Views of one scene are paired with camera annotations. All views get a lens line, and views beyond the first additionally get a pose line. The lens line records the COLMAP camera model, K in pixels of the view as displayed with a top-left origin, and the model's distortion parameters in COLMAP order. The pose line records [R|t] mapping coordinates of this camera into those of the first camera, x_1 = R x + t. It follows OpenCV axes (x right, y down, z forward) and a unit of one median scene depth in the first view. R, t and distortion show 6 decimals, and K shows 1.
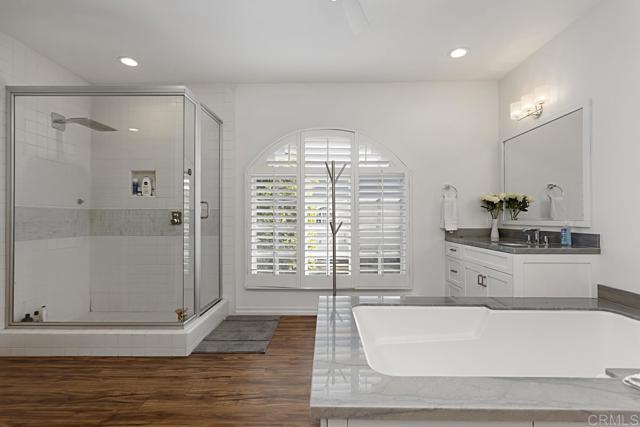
lens RADIAL K [[309.0, 0, 319.8], [0, 309.0, 216.2], [0, 0, 1]] dist [-0.000893, 0.000539]
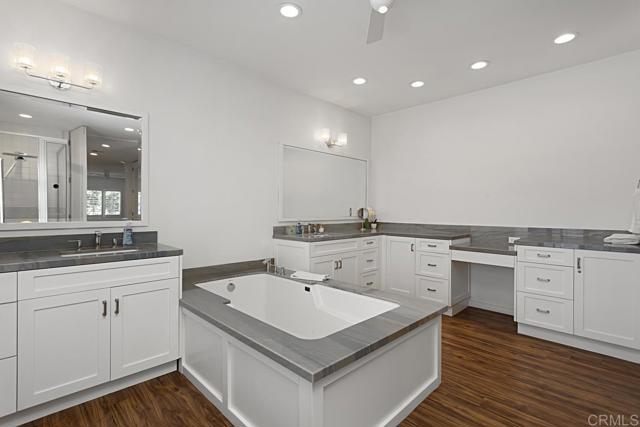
lens RADIAL K [[309.0, 0, 320.1], [0, 309.0, 212.5], [0, 0, 1]] dist [-0.000893, 0.000539]
pose [[-0.706941, -0.003907, 0.707262, -0.397889], [-0.007413, 0.999971, -0.001885, -0.016883], [-0.707234, -0.006575, -0.706949, 1.349693]]
